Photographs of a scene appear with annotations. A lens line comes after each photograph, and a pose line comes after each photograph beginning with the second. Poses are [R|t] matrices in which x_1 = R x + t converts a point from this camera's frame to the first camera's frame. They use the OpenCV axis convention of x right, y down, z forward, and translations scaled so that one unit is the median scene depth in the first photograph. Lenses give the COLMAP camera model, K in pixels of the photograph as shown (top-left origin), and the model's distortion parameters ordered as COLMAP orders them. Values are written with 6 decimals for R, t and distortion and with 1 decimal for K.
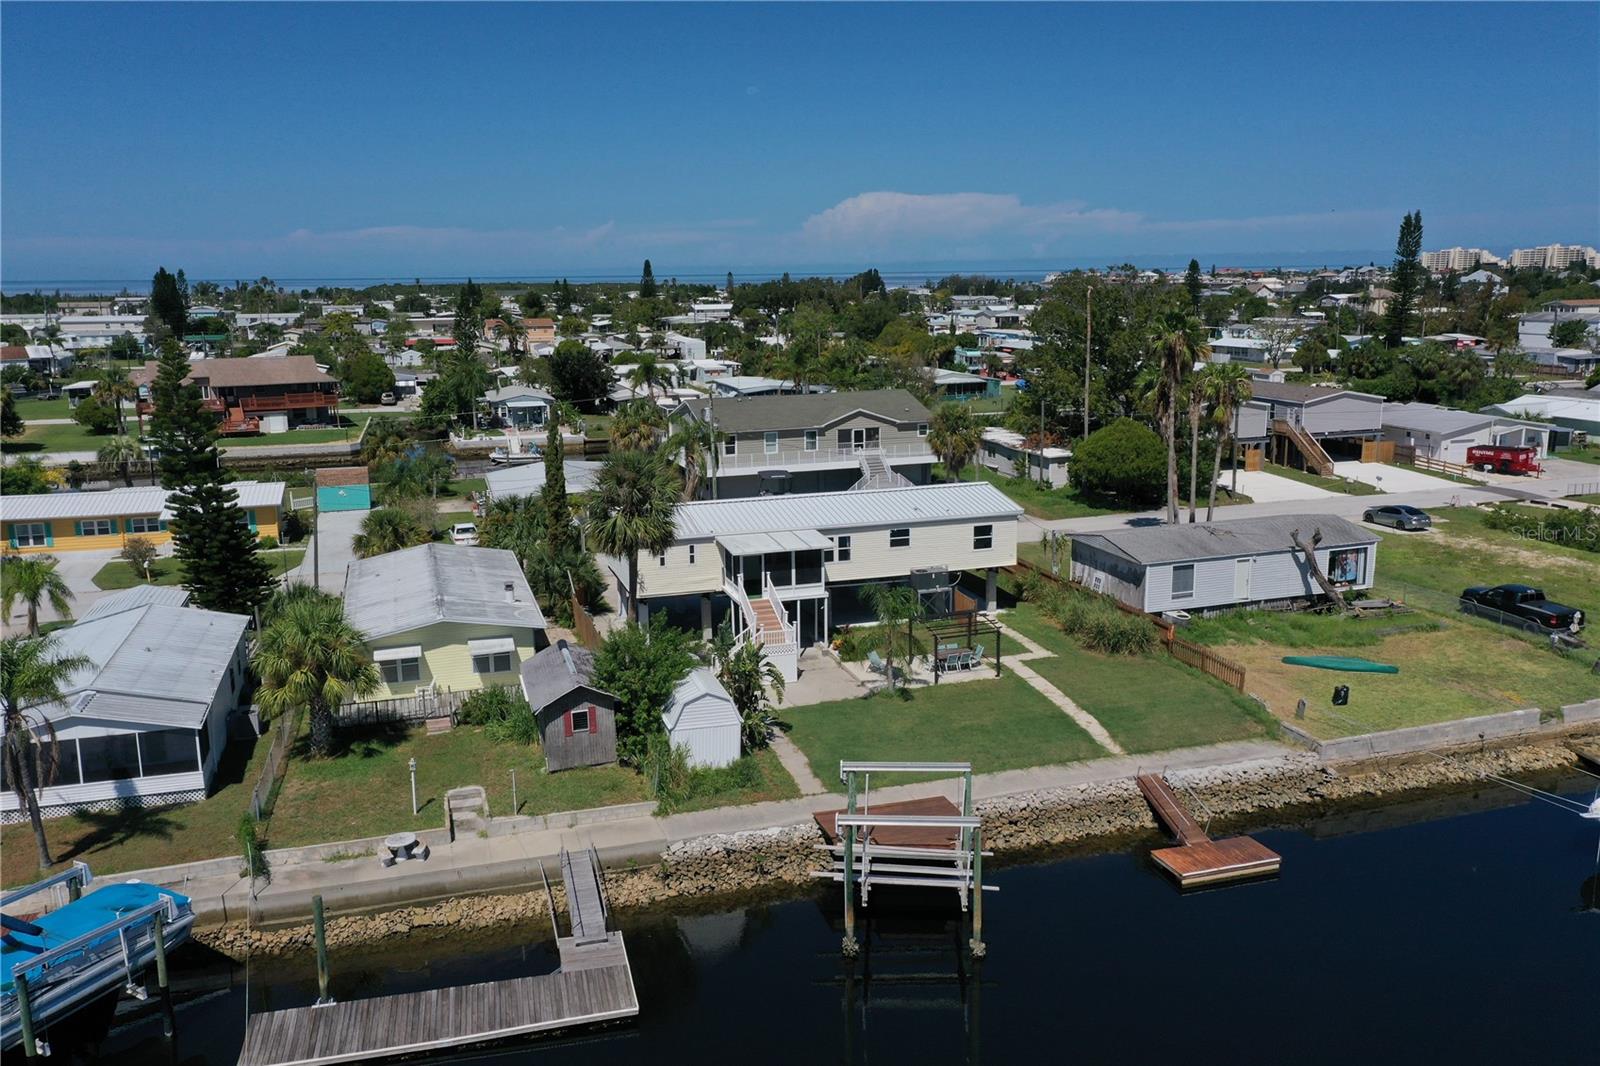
lens RADIAL K [[1271.1, 0, 803.4], [0, 1271.1, 533.4], [0, 0, 1]] dist [0.018618, -0.001945]
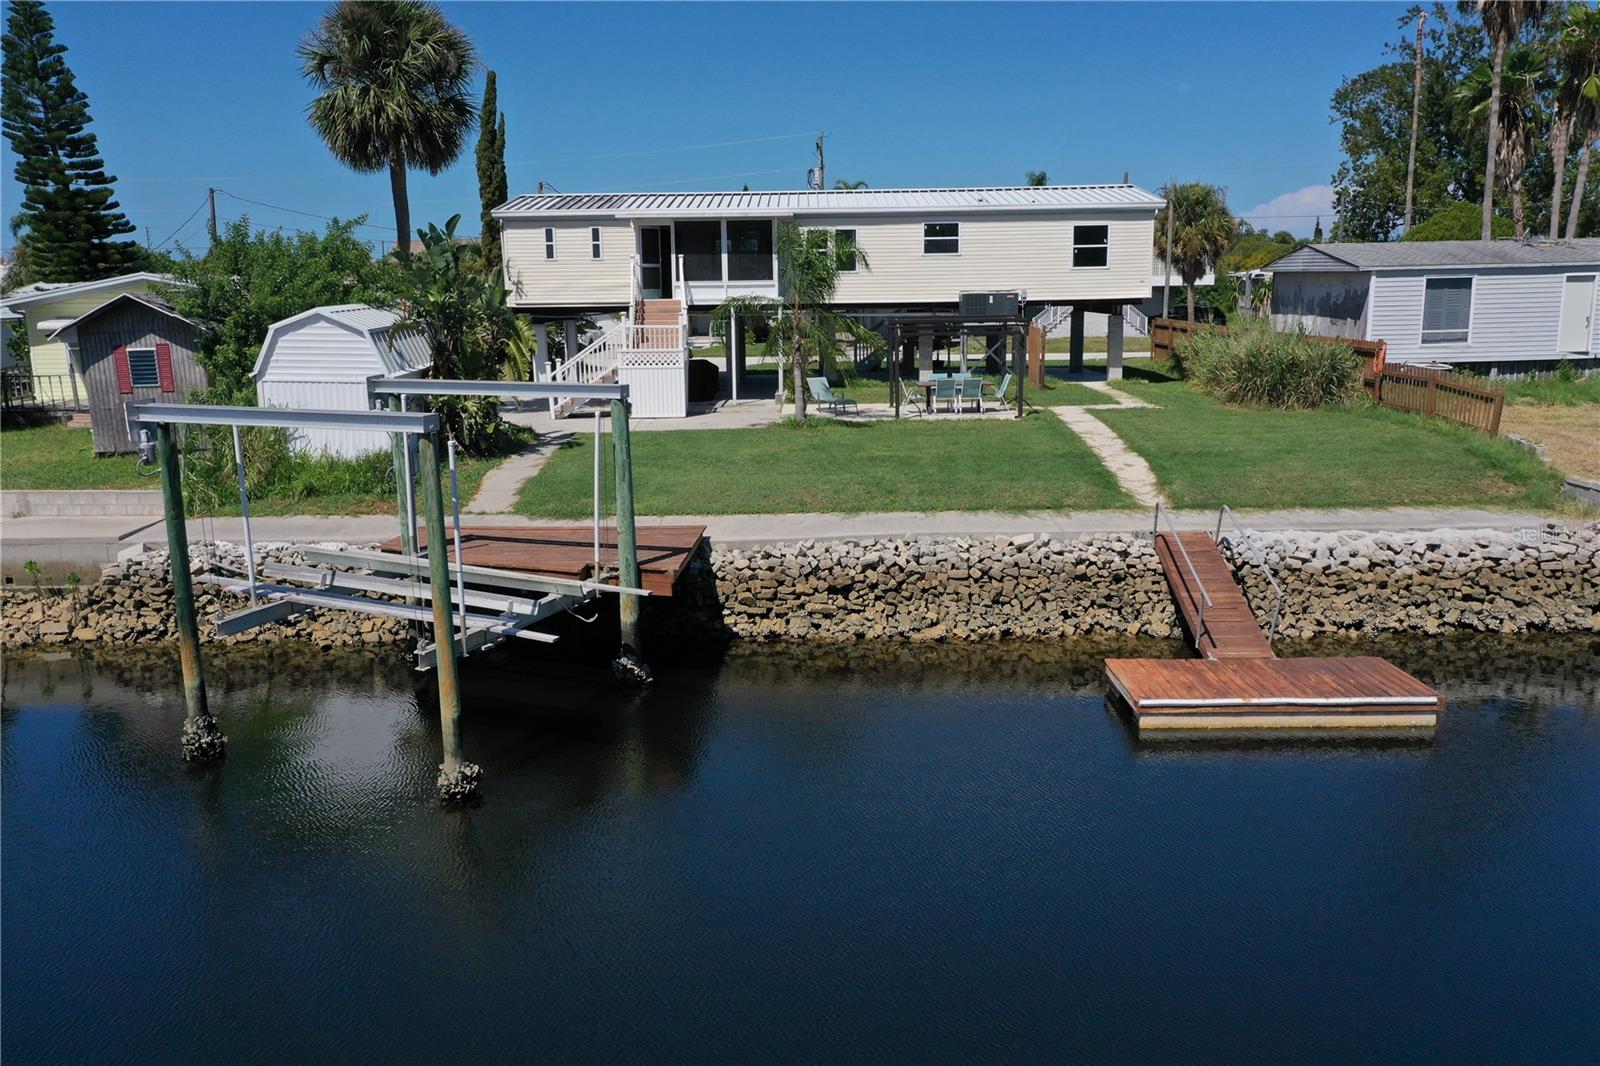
lens RADIAL K [[1271.1, 0, 803.4], [0, 1271.1, 533.4], [0, 0, 1]] dist [0.018618, -0.001945]
pose [[0.951008, 0.059527, -0.303380, 0.250784], [-0.059827, 0.998174, 0.008315, 0.175121], [0.303321, 0.010243, 0.952833, 0.478407]]
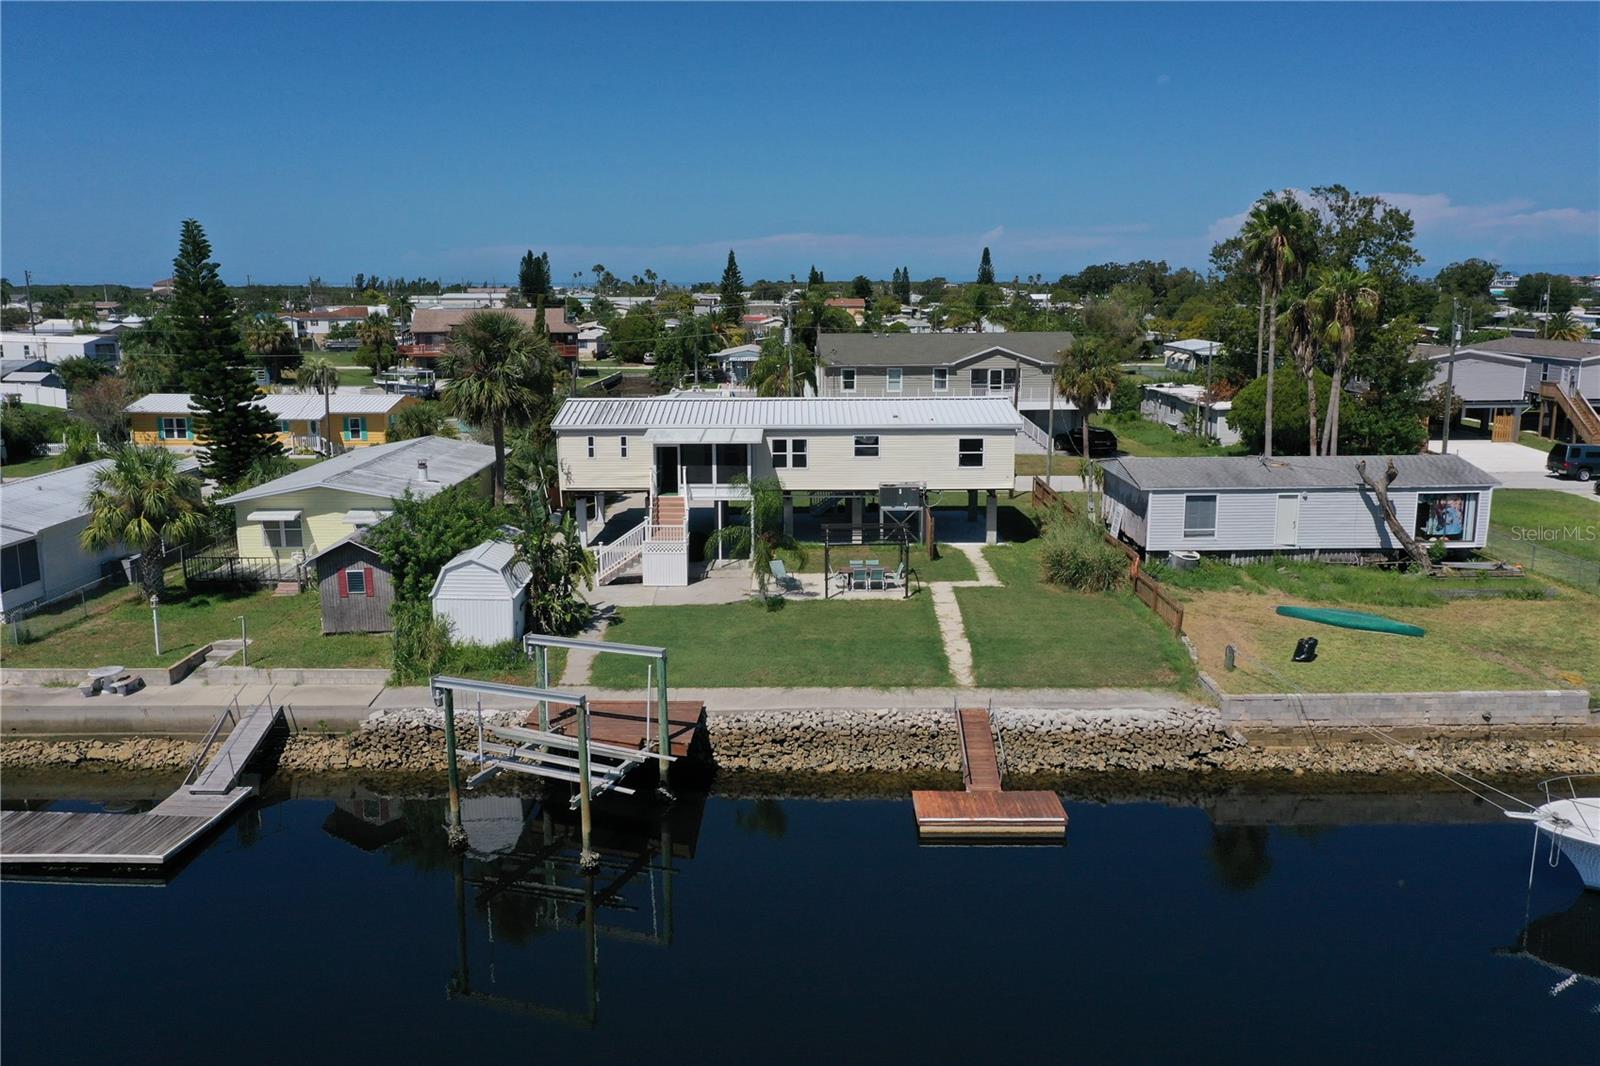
lens RADIAL K [[1271.1, 0, 803.4], [0, 1271.1, 533.4], [0, 0, 1]] dist [0.018618, -0.001945]
pose [[0.954162, 0.067556, -0.291566, 0.354964], [-0.068768, 0.997614, 0.006099, 0.073957], [0.291282, 0.014231, 0.956531, 0.182610]]
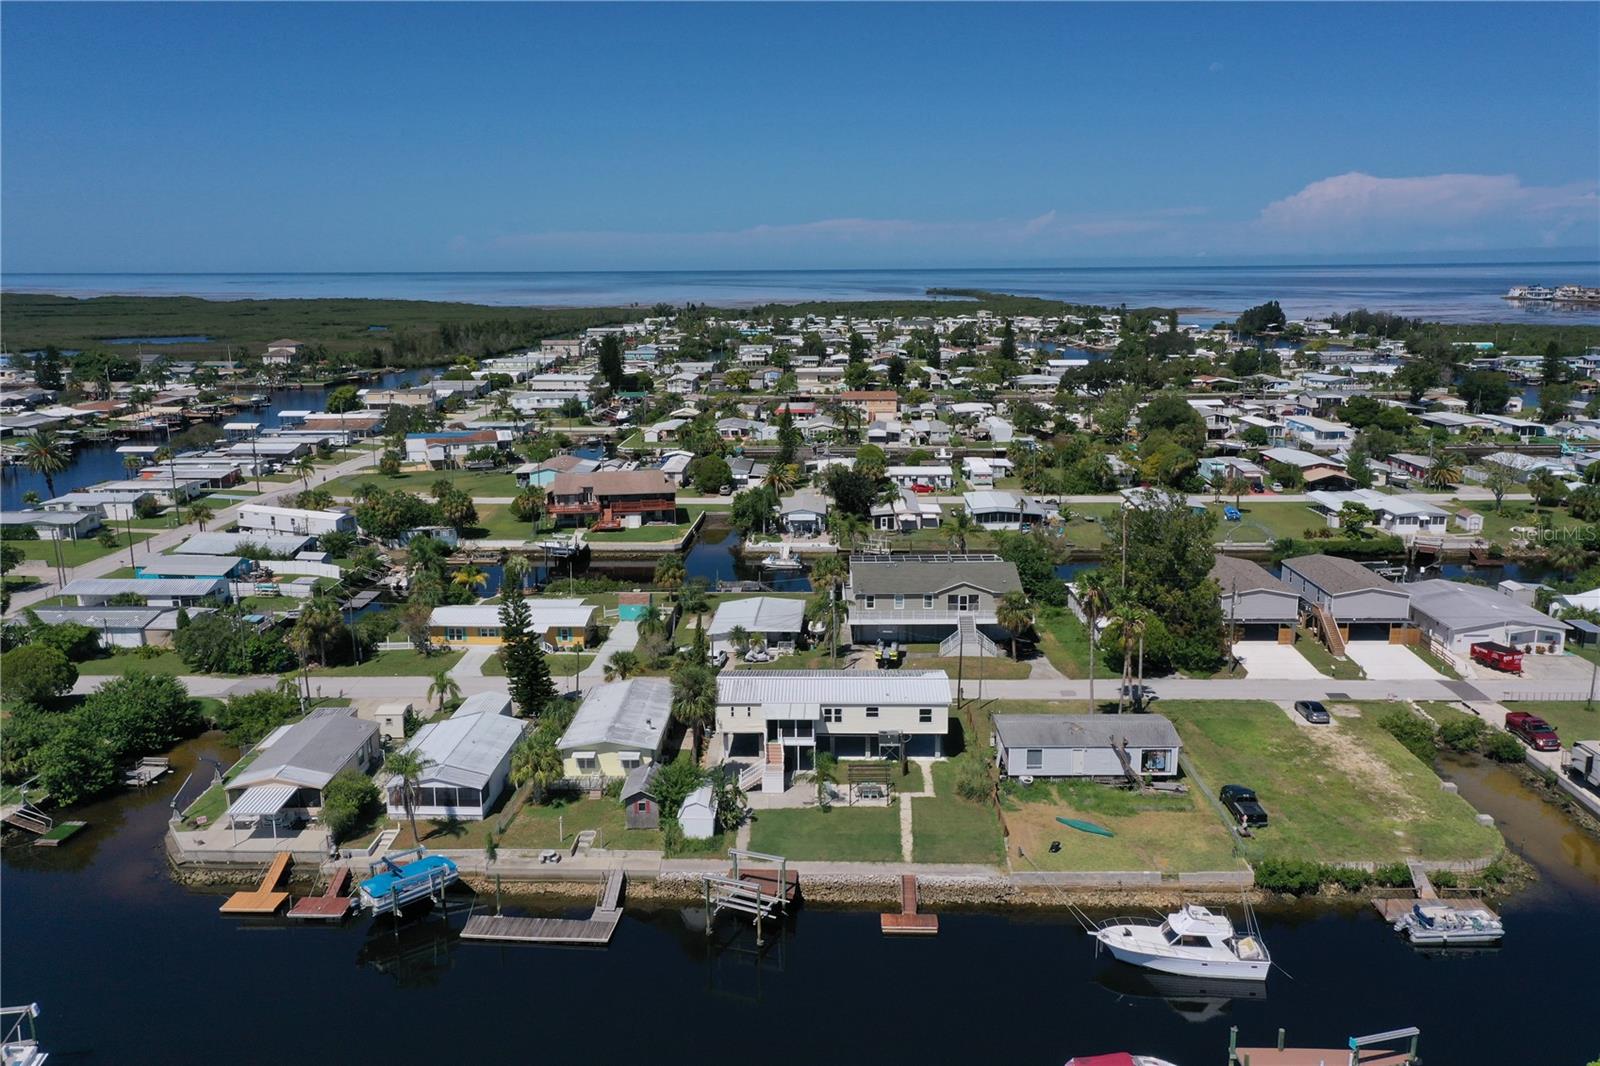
lens RADIAL K [[1271.1, 0, 803.4], [0, 1271.1, 533.4], [0, 0, 1]] dist [0.018618, -0.001945]
pose [[0.943733, 0.073357, -0.322470, 0.635022], [-0.070999, 0.997294, 0.019085, -0.319130], [0.322997, 0.004884, 0.946387, -0.798271]]
